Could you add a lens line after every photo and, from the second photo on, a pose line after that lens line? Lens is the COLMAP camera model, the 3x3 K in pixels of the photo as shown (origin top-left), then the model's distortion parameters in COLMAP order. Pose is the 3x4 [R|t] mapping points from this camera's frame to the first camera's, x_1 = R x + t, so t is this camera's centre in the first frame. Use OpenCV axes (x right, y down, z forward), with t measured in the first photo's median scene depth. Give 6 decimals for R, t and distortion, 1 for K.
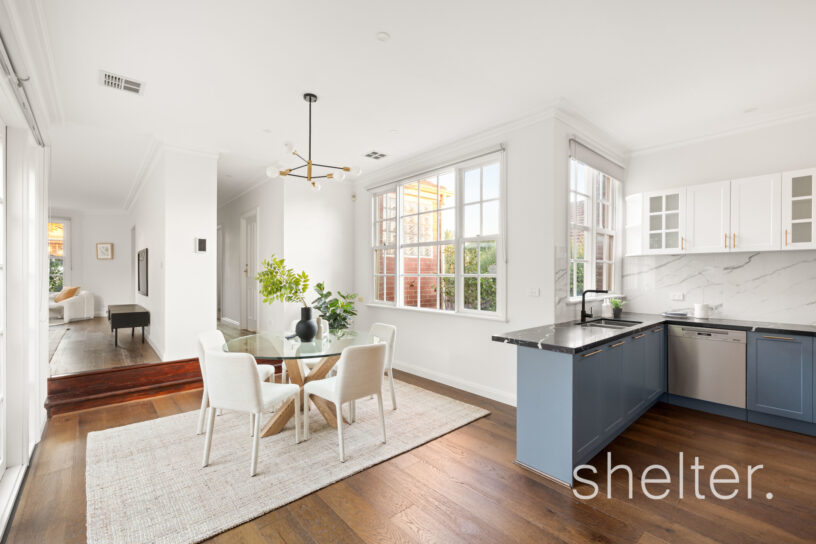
lens RADIAL K [[354.1, 0, 410.5], [0, 354.1, 274.6], [0, 0, 1]] dist [0.000826, 0.000734]
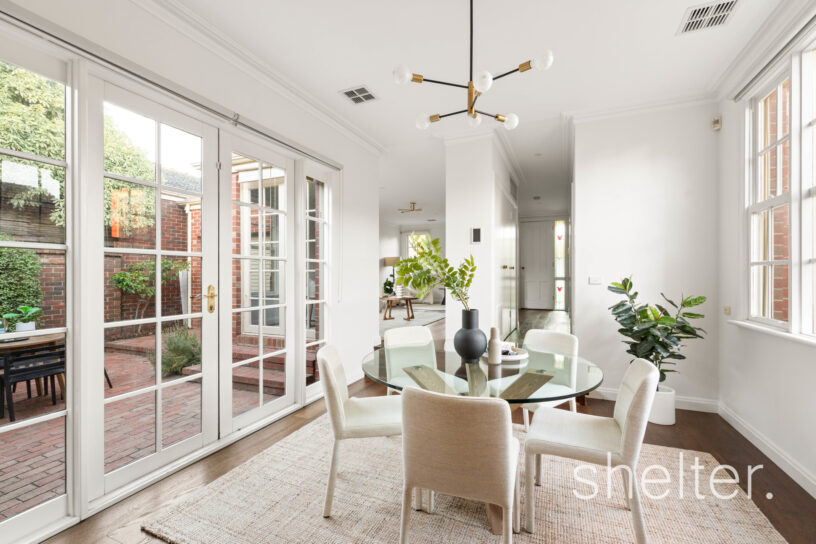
lens RADIAL K [[354.1, 0, 410.5], [0, 354.1, 274.6], [0, 0, 1]] dist [0.000826, 0.000734]
pose [[0.424170, -0.000646, -0.905582, 0.237191], [0.000438, 1.000000, -0.000508, 0.026449], [0.905582, -0.000181, 0.424170, 0.586352]]
